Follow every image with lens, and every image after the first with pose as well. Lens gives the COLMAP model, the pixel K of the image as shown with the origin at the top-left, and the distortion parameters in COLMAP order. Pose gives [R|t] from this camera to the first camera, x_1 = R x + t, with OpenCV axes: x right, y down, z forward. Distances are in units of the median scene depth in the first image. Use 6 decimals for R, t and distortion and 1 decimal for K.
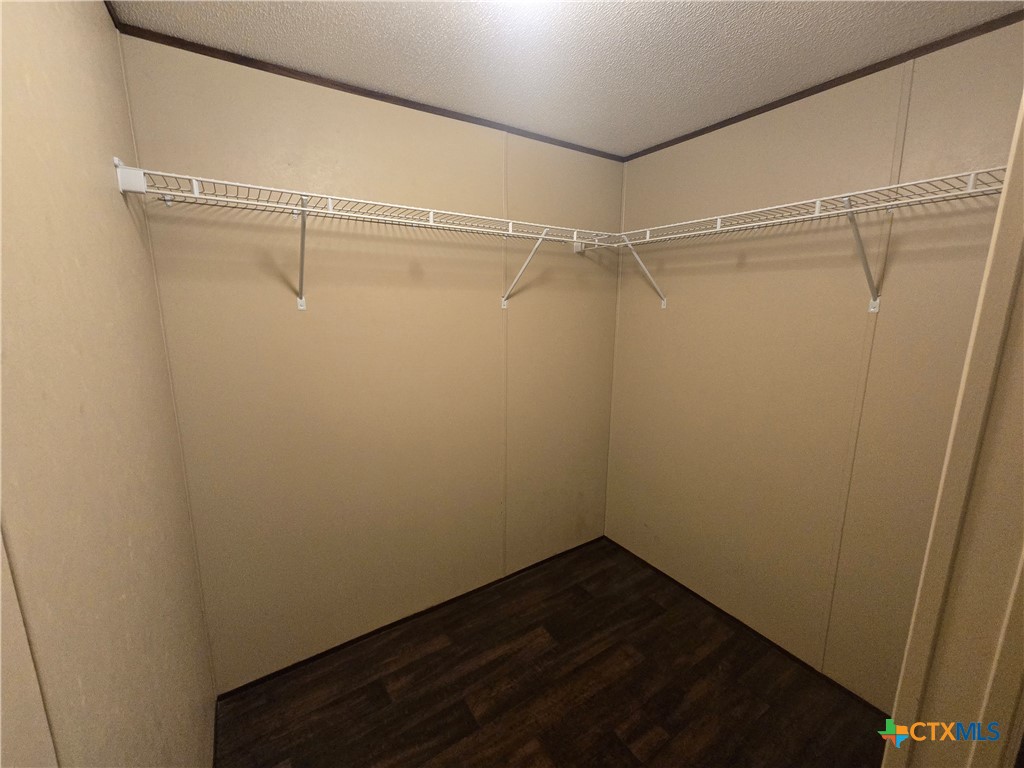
lens RADIAL K [[422.8, 0, 514.7], [0, 422.8, 377.9], [0, 0, 1]] dist [-0.000395, 0.001434]
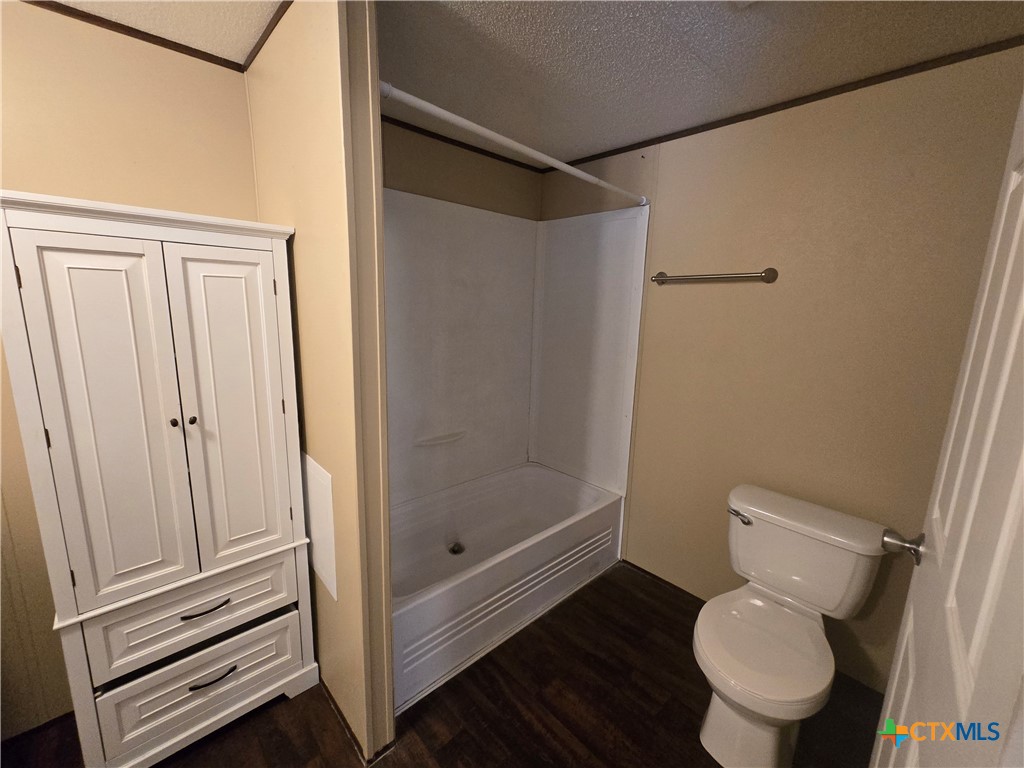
lens RADIAL K [[422.8, 0, 514.7], [0, 422.8, 377.9], [0, 0, 1]] dist [-0.000395, 0.001434]
pose [[-0.178321, -0.194783, 0.964501, -0.452216], [0.152324, 0.962930, 0.222628, -0.215756], [-0.972111, 0.186616, -0.142040, 1.066404]]
